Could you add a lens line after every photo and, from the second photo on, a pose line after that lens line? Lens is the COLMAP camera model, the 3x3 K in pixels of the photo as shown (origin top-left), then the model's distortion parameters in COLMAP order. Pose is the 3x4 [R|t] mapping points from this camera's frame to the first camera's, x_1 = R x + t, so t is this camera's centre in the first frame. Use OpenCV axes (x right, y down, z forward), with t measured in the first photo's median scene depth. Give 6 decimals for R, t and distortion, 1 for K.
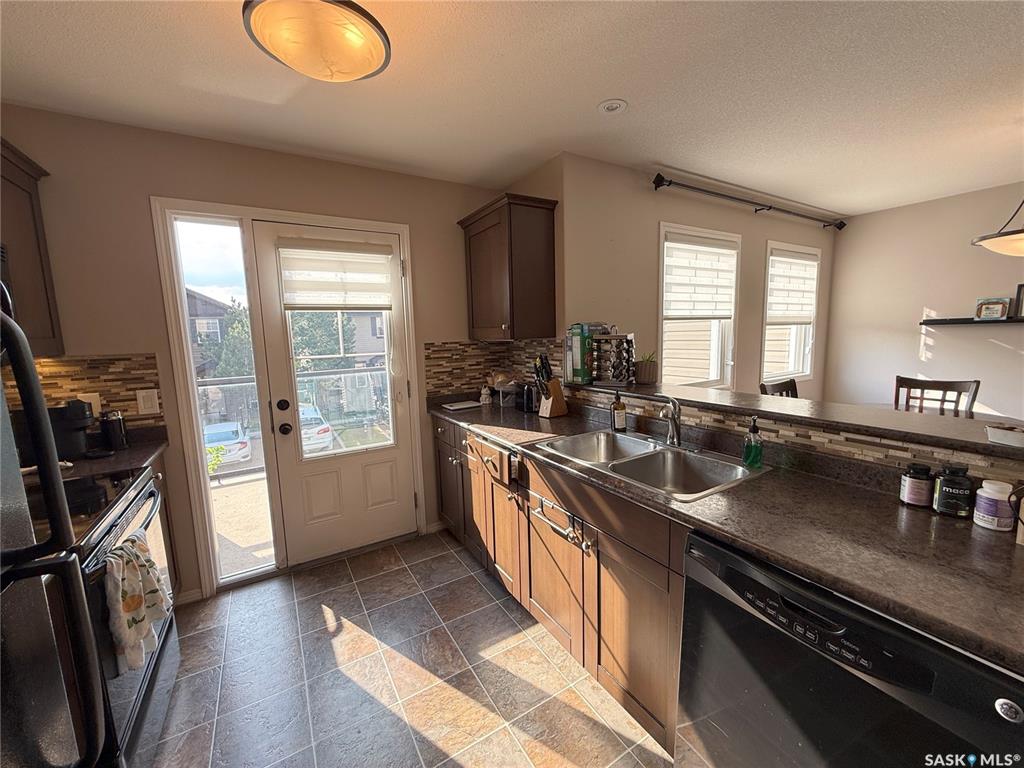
lens RADIAL K [[409.7, 0, 510.8], [0, 409.7, 383.9], [0, 0, 1]] dist [-0.000662, 0.000463]
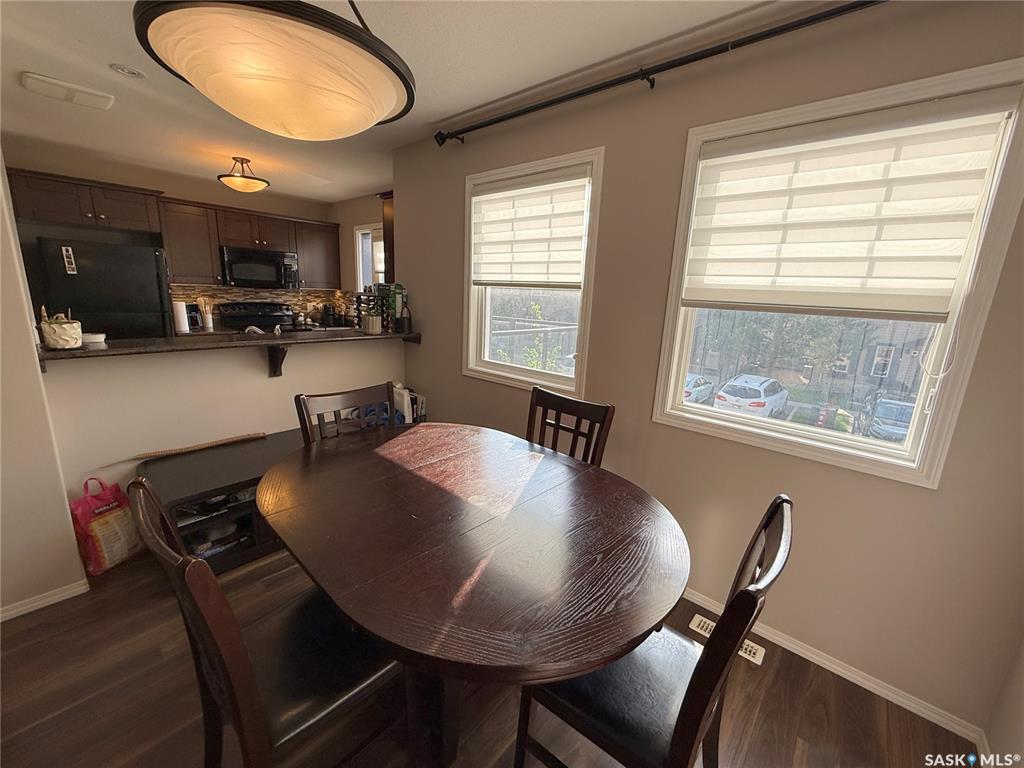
lens RADIAL K [[409.7, 0, 512.0], [0, 409.7, 383.9], [0, 0, 1]] dist [-0.000662, 0.000463]
pose [[0.295698, 0.249265, -0.922187, 1.581091], [-0.173123, 0.963355, 0.204881, -0.176464], [0.939463, 0.099069, 0.328015, 0.972531]]
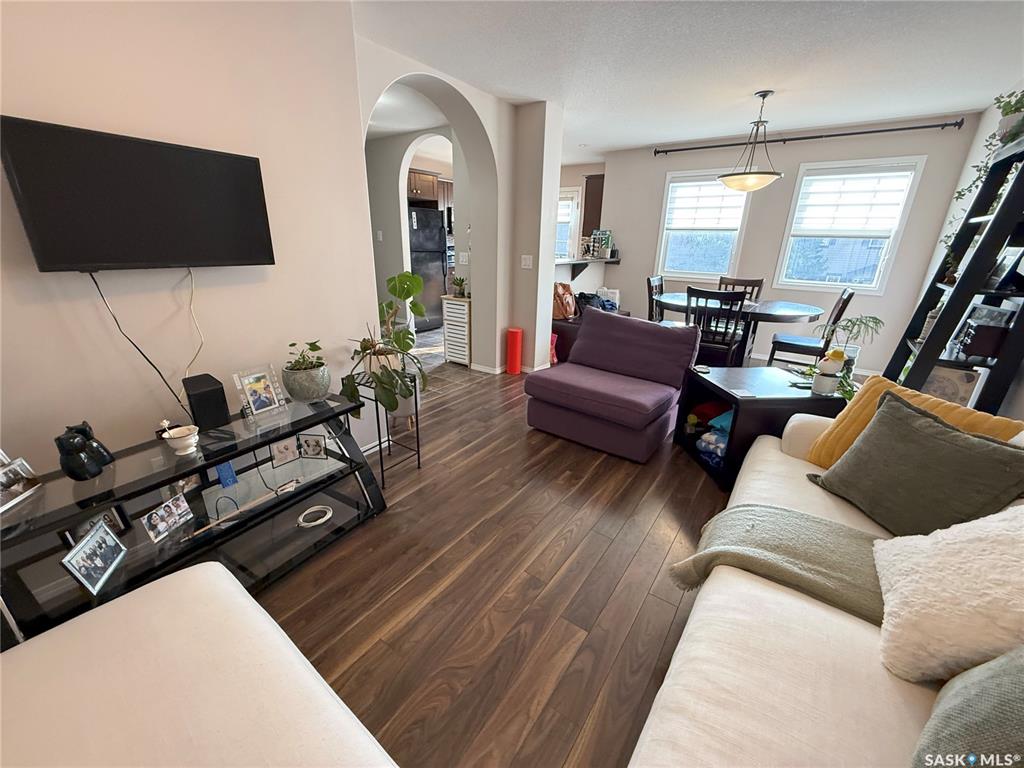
lens RADIAL K [[409.7, 0, 511.2], [0, 409.7, 383.3], [0, 0, 1]] dist [-0.000662, 0.000463]
pose [[0.391931, 0.340777, -0.854553, 2.262255], [-0.149626, 0.940112, 0.306271, 0.031634], [0.907746, 0.007826, 0.419448, -0.431415]]
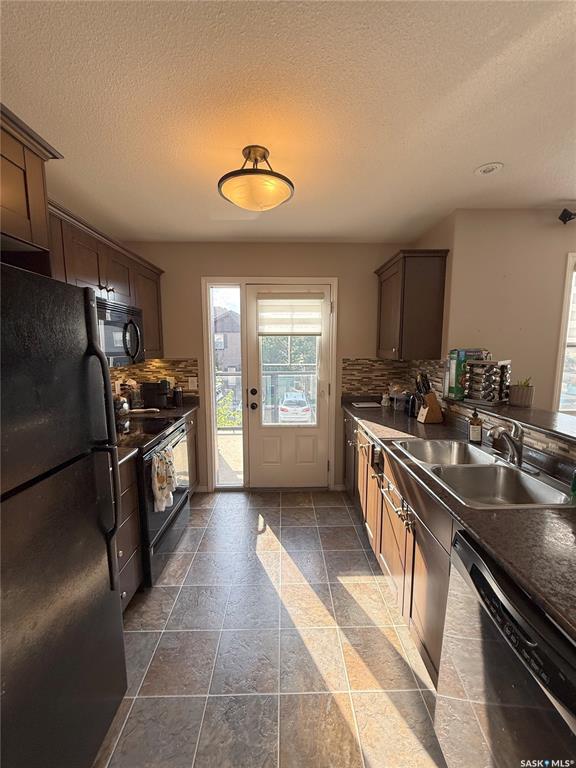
lens RADIAL K [[307.3, 0, 287.7], [0, 307.3, 382.8], [0, 0, 1]] dist [-0.000662, 0.000463]
pose [[0.865503, 0.086007, -0.493465, 0.184411], [-0.085380, 0.996063, 0.023855, -0.027593], [0.493574, 0.021486, 0.869438, -0.033433]]
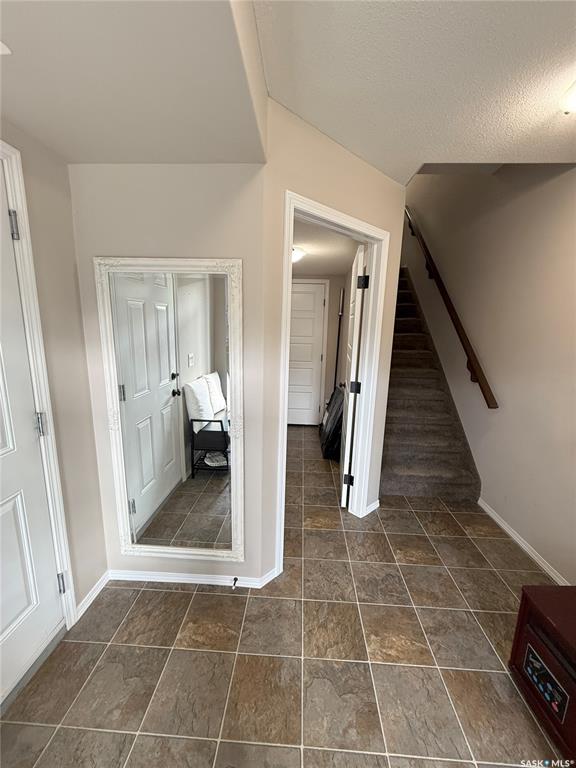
lens RADIAL K [[307.3, 0, 287.5], [0, 307.3, 398.2], [0, 0, 1]] dist [-0.000662, 0.000463]
pose [[-0.559864, 0.217386, -0.799559, 0.044001], [-0.116116, 0.934864, 0.335480, -0.105585], [0.820408, 0.280665, -0.498155, 0.550487]]
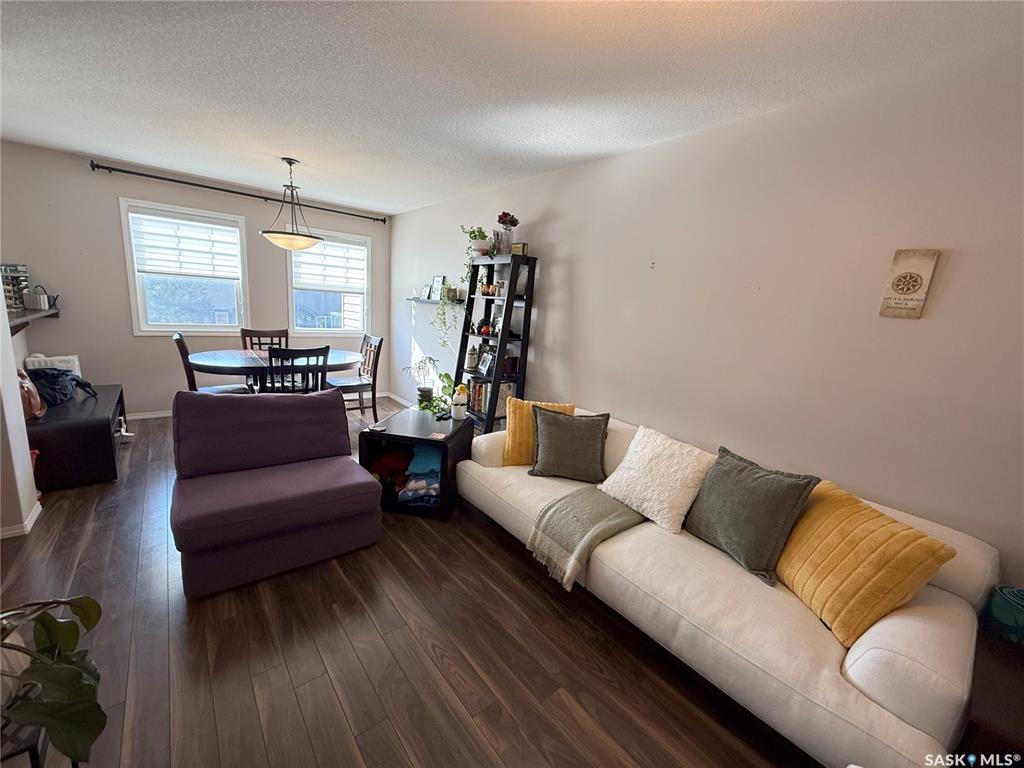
lens RADIAL K [[409.7, 0, 511.6], [0, 409.7, 383.0], [0, 0, 1]] dist [-0.000662, 0.000463]
pose [[0.985272, 0.068494, 0.156679, 1.703028], [-0.078959, 0.994975, 0.061566, 0.033172], [-0.151675, -0.073030, 0.985729, -0.664499]]
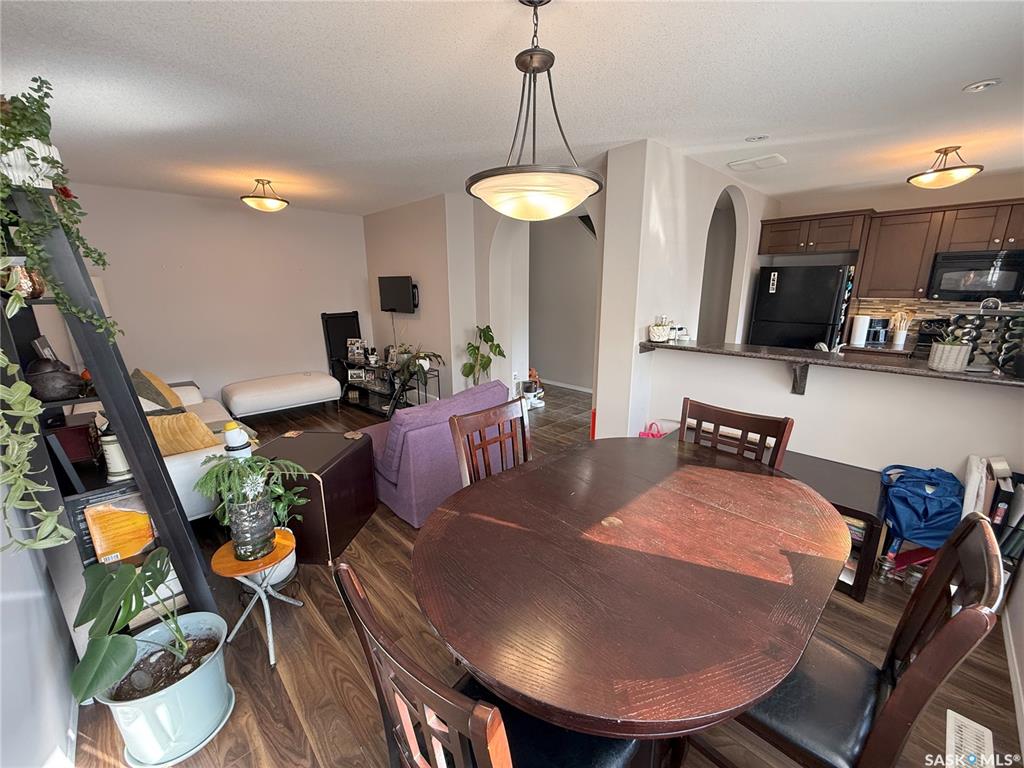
lens RADIAL K [[409.7, 0, 510.5], [0, 409.7, 382.3], [0, 0, 1]] dist [-0.000662, 0.000463]
pose [[-0.976200, 0.081974, -0.200782, 1.322490], [0.005397, 0.934707, 0.355377, -0.271216], [0.216804, 0.345836, -0.912904, 1.528214]]
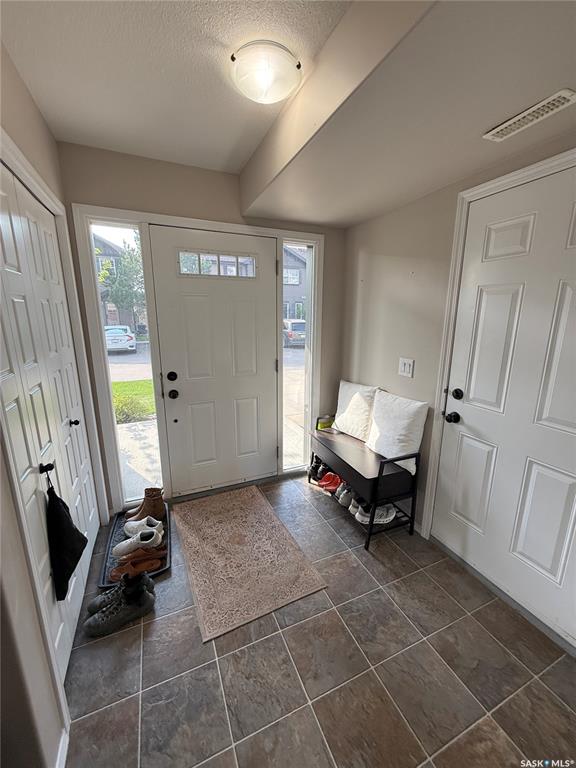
lens RADIAL K [[307.3, 0, 289.5], [0, 307.3, 382.3], [0, 0, 1]] dist [-0.000662, 0.000463]
pose [[0.123396, -0.183673, 0.975212, -0.615871], [0.124580, 0.977814, 0.168400, -0.061638], [-0.984507, 0.100712, 0.143540, 0.394483]]
